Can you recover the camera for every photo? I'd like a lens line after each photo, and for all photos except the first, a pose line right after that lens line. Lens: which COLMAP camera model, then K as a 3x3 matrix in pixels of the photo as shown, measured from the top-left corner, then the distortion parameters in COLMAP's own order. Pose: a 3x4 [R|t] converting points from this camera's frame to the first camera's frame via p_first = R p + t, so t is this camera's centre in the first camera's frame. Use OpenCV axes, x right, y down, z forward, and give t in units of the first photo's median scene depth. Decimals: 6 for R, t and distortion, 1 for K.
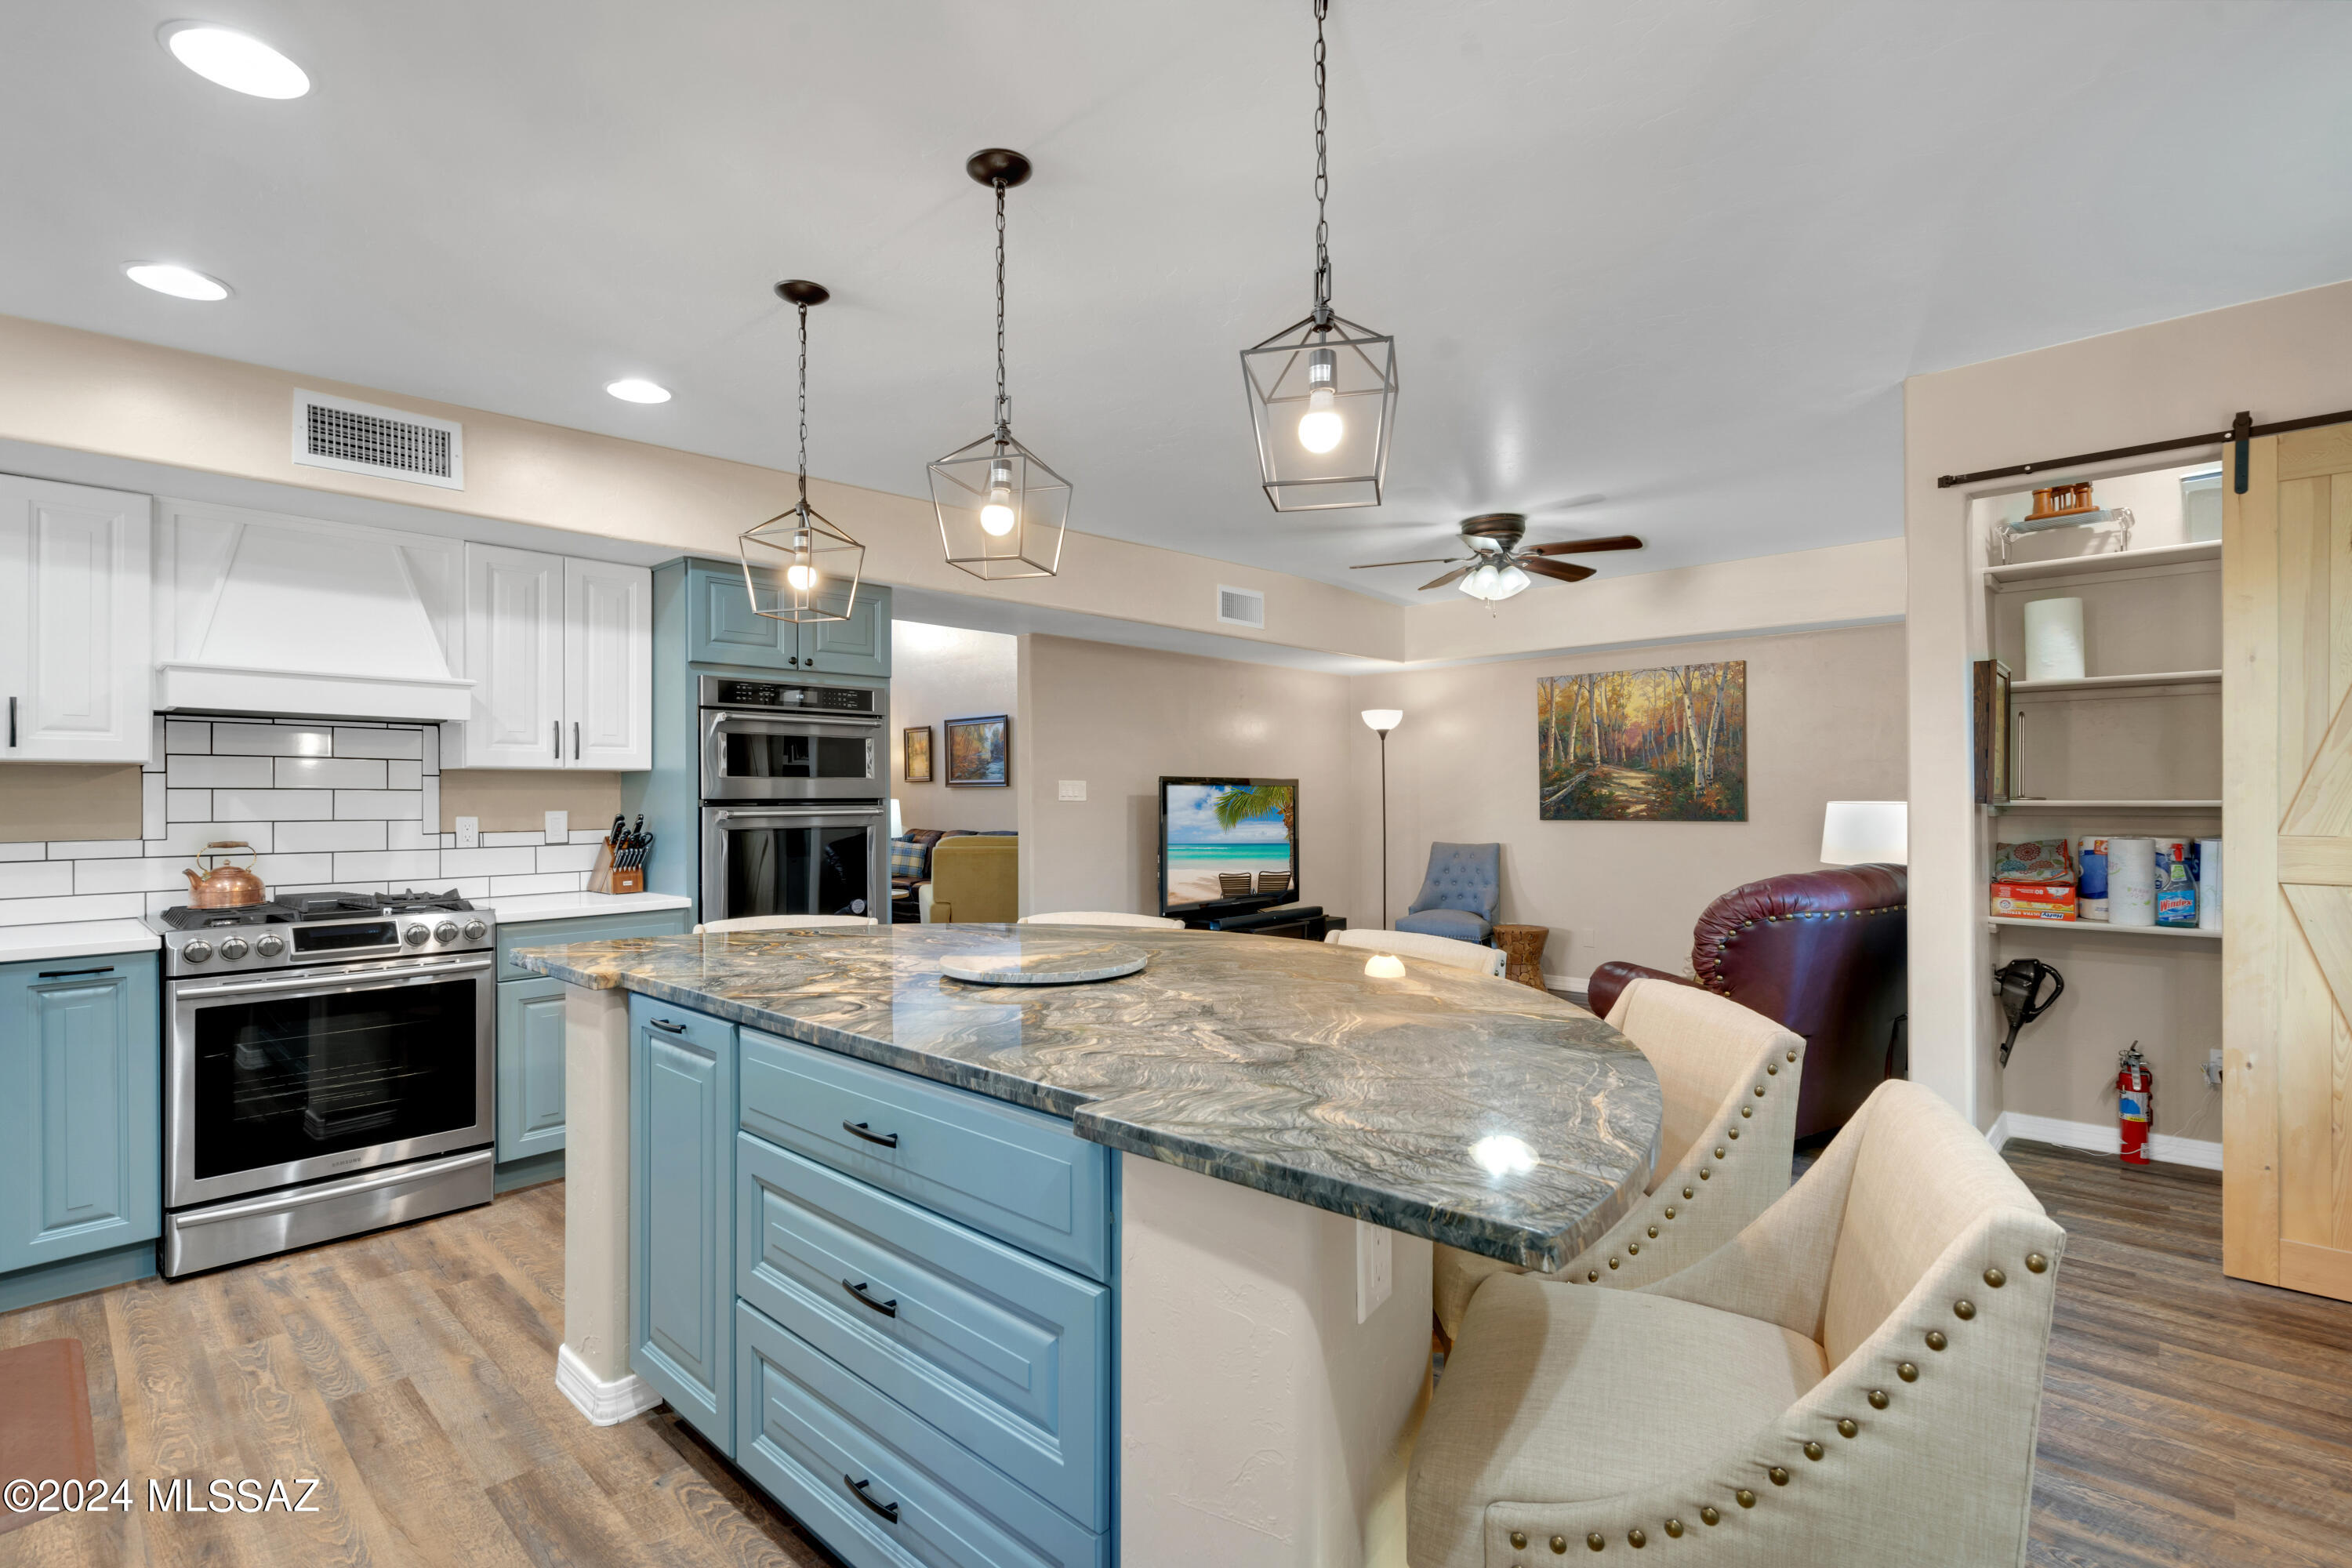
lens RADIAL K [[1088.7, 0, 1167.8], [0, 1088.7, 780.8], [0, 0, 1]] dist [0.002930, -0.000112]
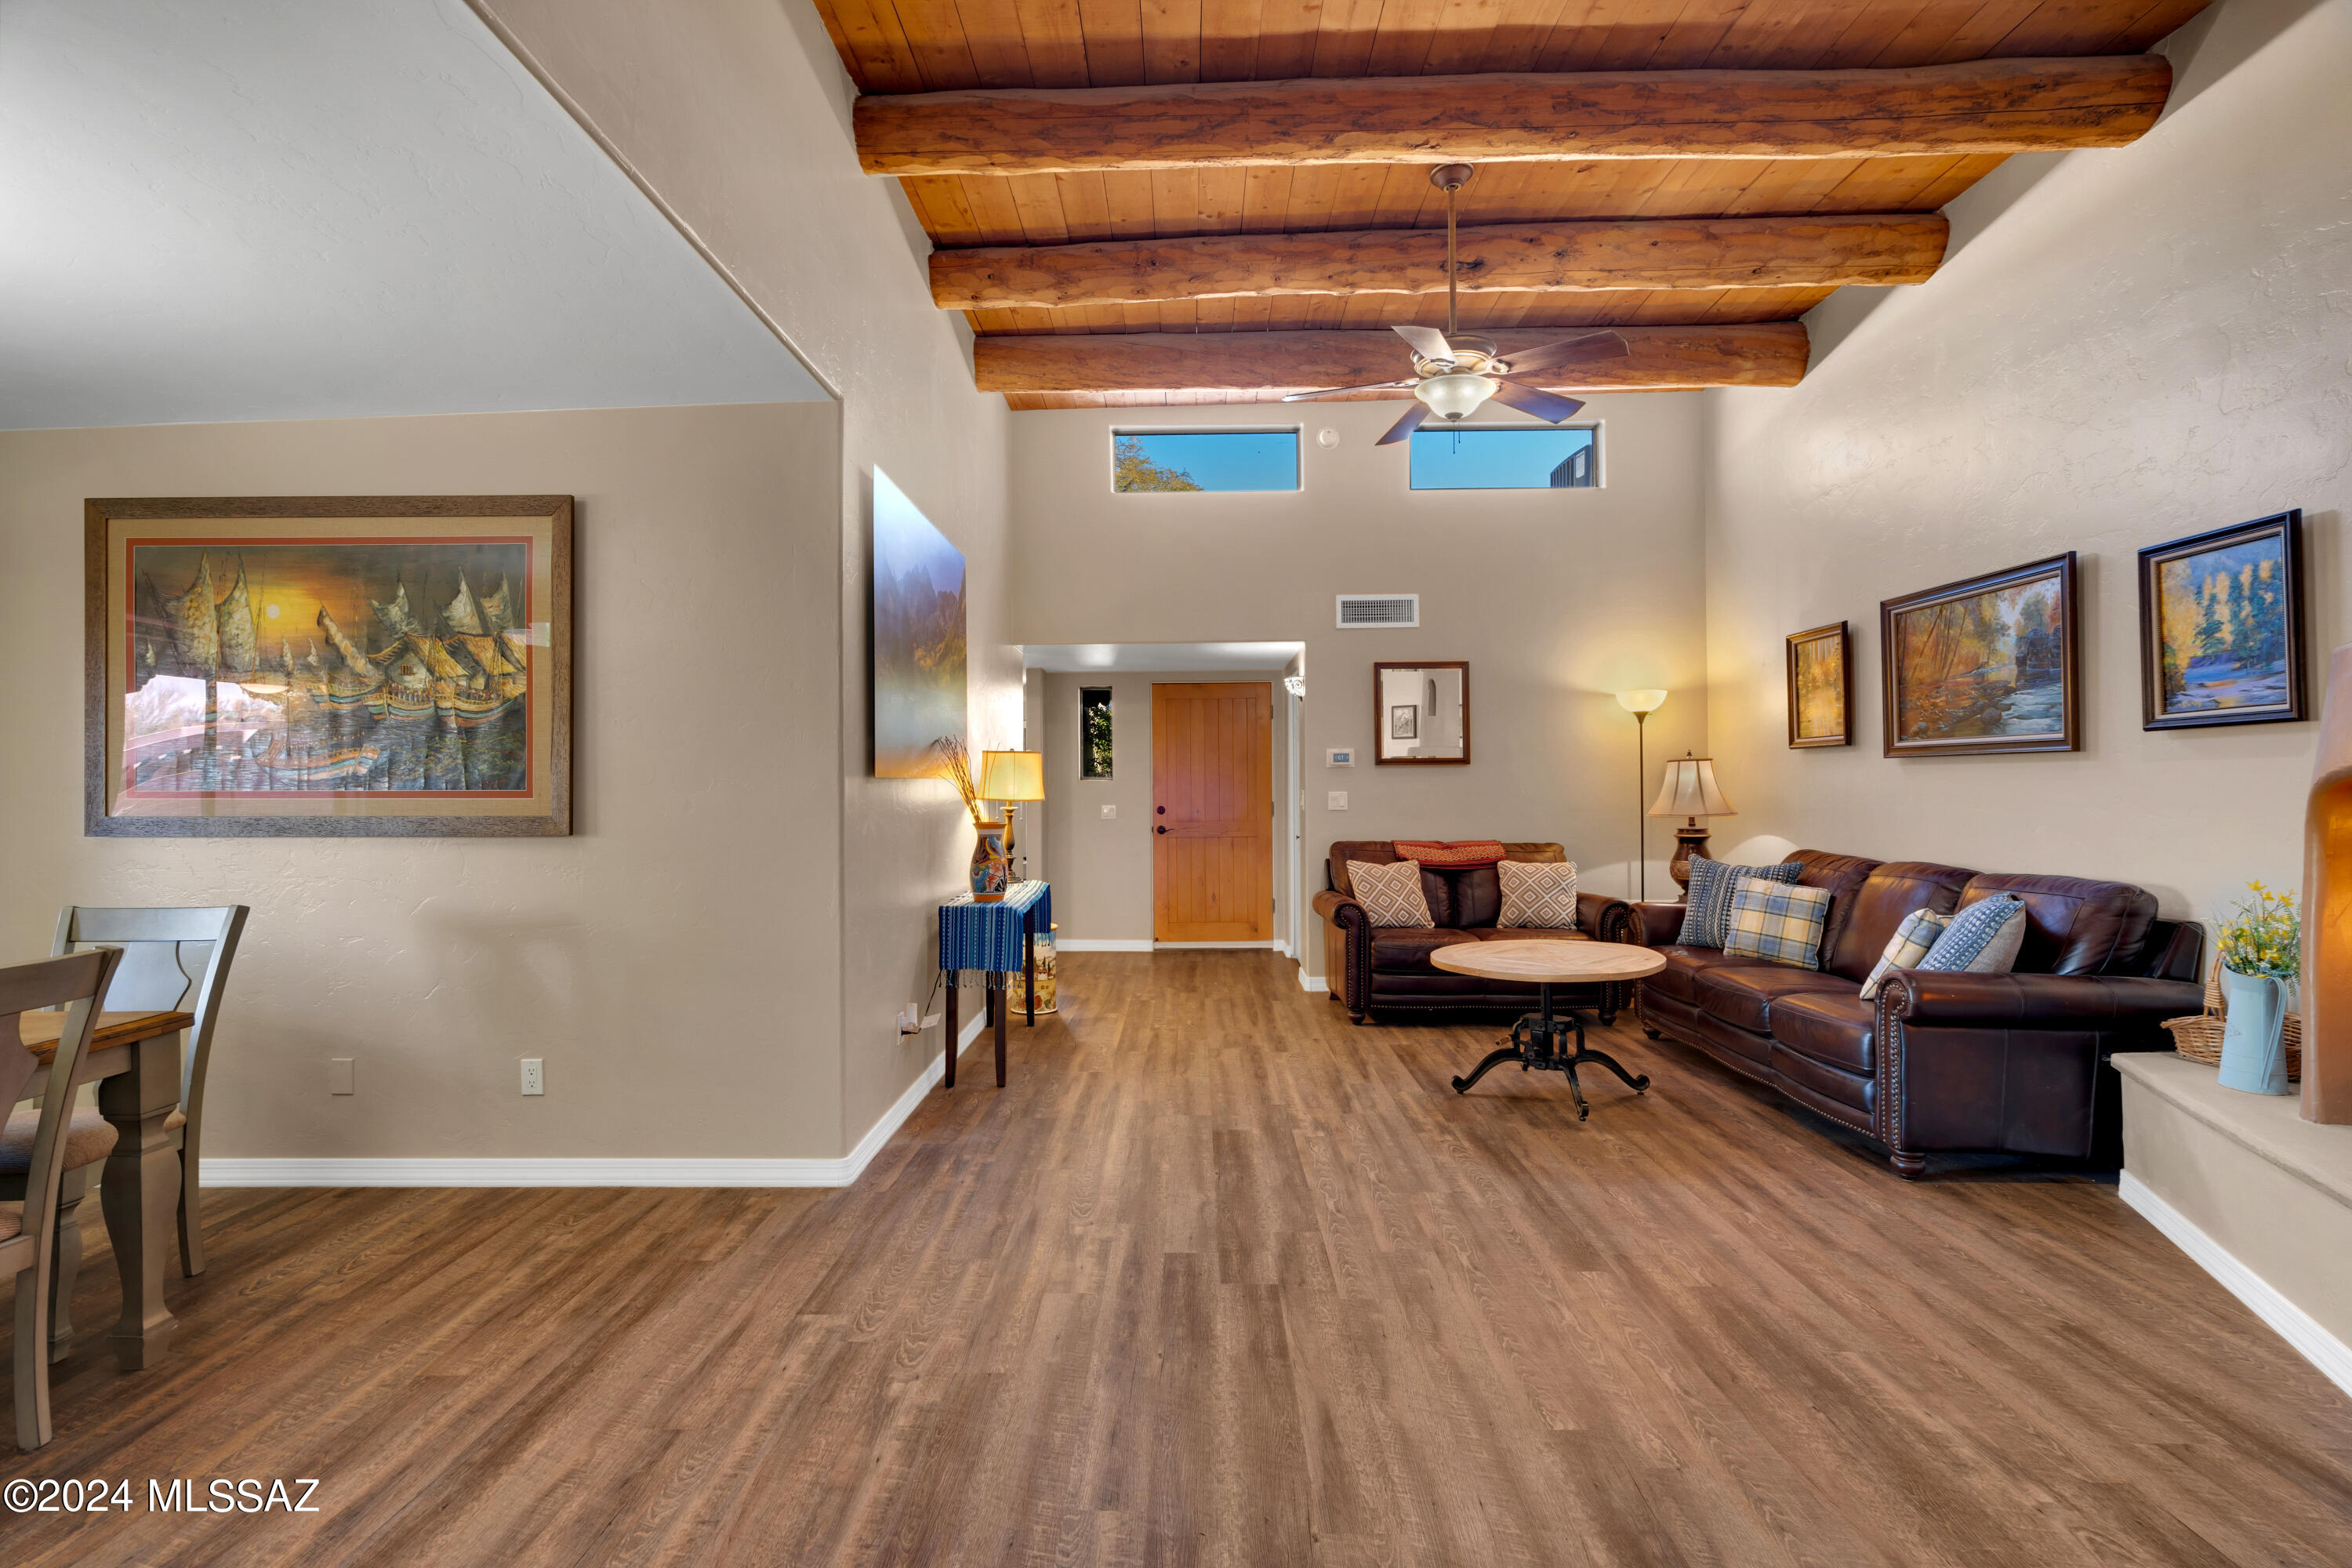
lens RADIAL K [[1058.6, 0, 1176.0], [0, 1058.6, 784.0], [0, 0, 1]] dist [0.002138, -0.000058]
pose [[0.675357, 0.003571, -0.737483, -0.086705], [0.009701, 0.999859, 0.013725, 0.007974], [0.737428, -0.016424, 0.675226, 0.526067]]
